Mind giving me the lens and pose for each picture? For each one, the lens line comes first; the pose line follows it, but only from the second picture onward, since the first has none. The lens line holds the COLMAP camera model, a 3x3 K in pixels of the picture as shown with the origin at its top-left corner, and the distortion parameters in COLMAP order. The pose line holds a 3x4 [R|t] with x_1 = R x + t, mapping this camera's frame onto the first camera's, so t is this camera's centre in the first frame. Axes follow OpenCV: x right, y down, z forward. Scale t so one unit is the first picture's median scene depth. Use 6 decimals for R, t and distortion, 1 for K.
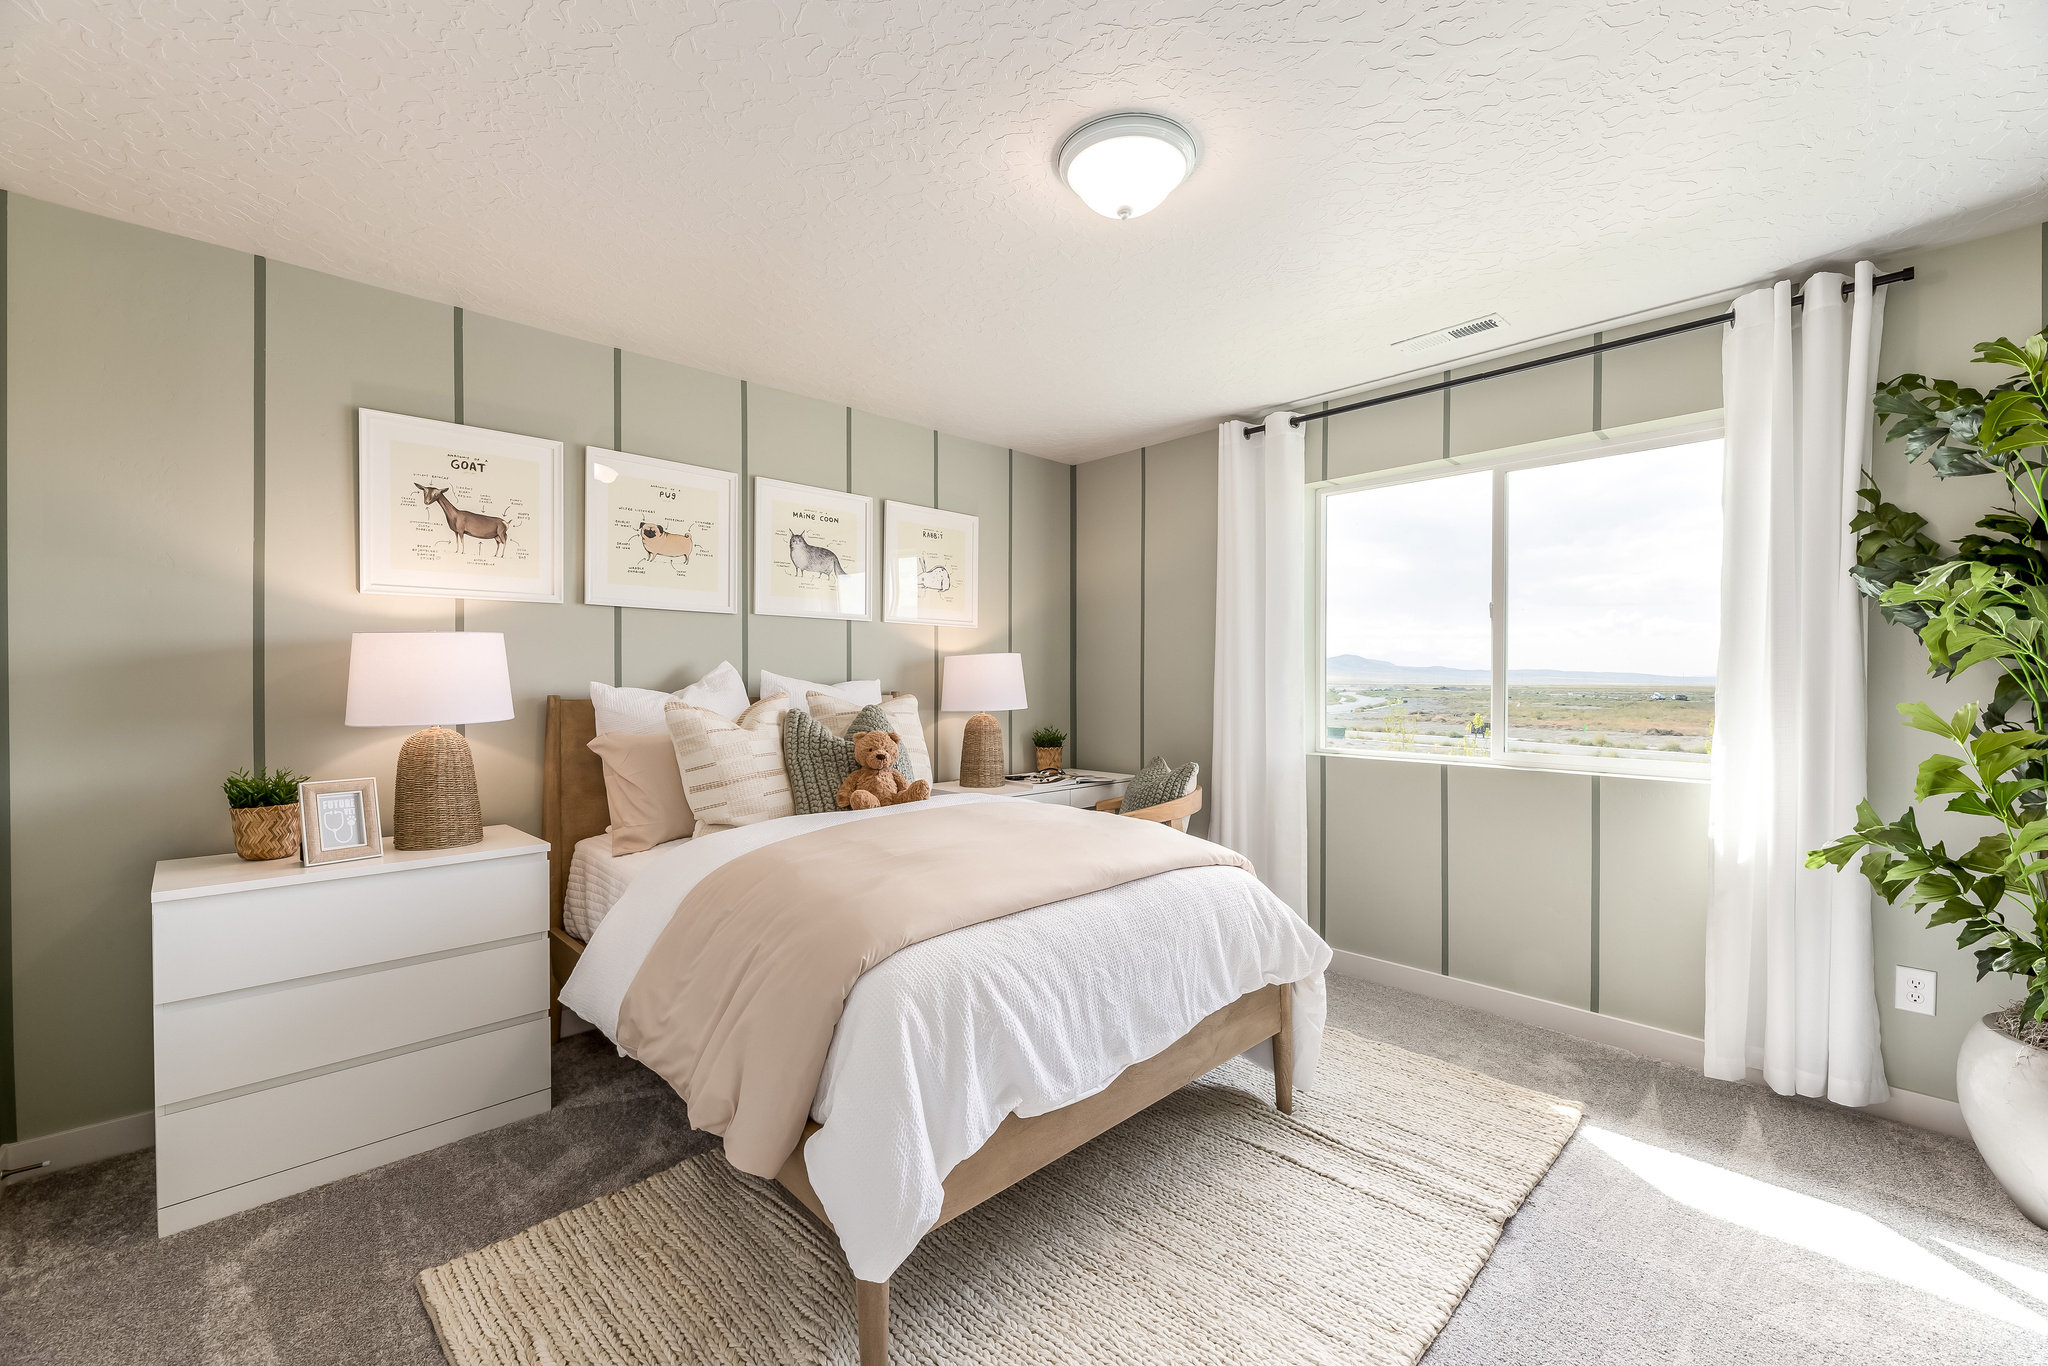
lens RADIAL K [[836.3, 0, 1025.5], [0, 836.3, 685.5], [0, 0, 1]] dist [-0.000891, -0.000057]
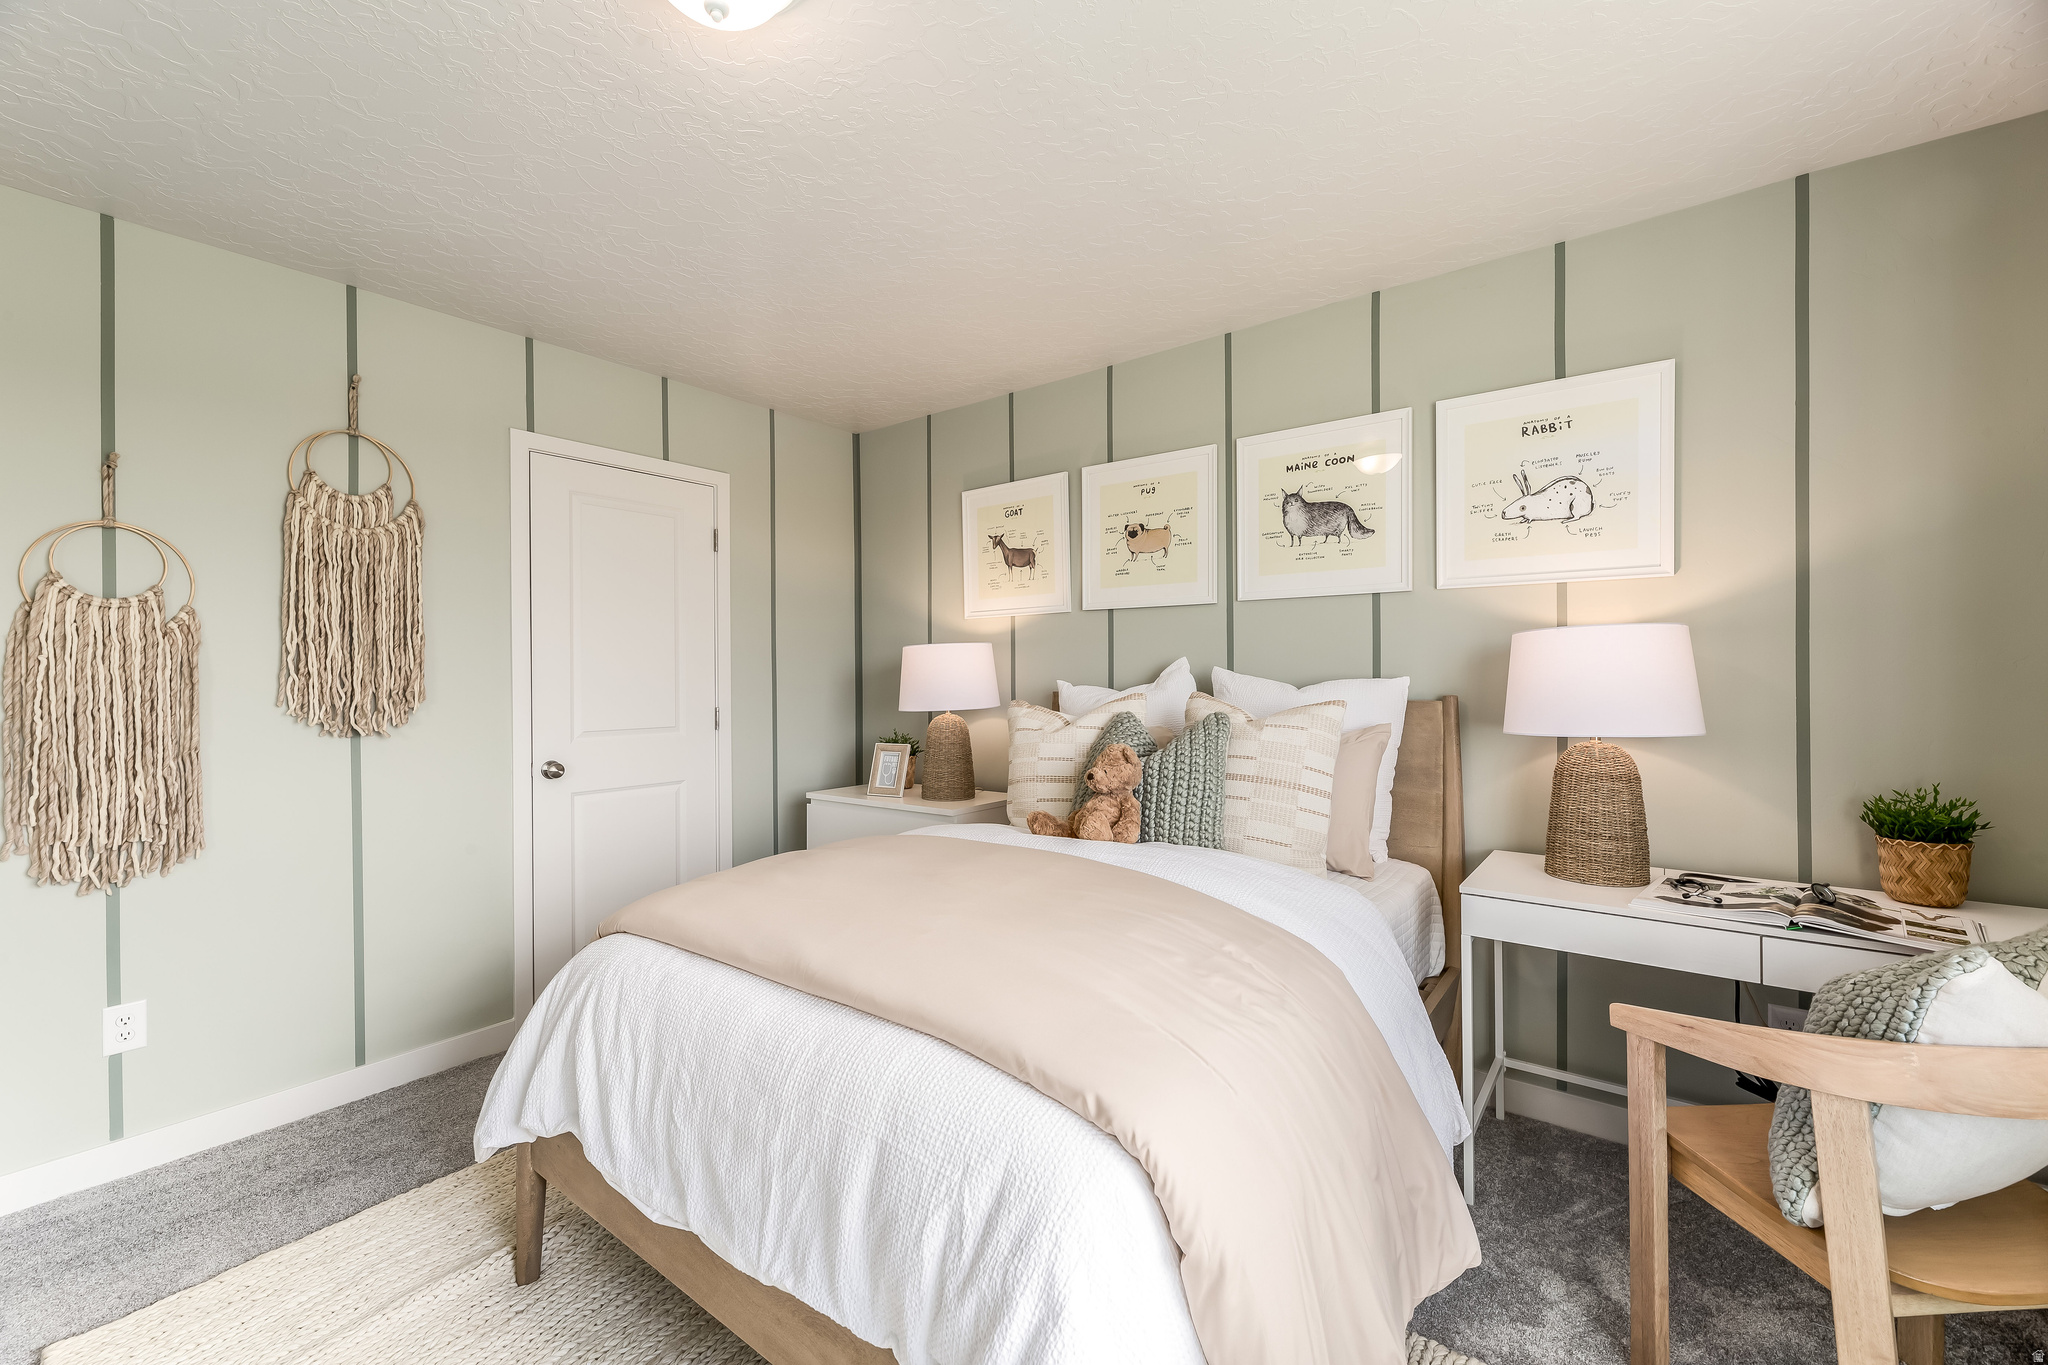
lens RADIAL K [[836.3, 0, 1024.9], [0, 836.3, 679.3], [0, 0, 1]] dist [-0.000891, -0.000057]
pose [[0.141938, 0.001072, -0.989875, 0.500422], [-0.003830, 0.999993, 0.000534, -0.005534], [0.989868, 0.003716, 0.141941, 0.682117]]
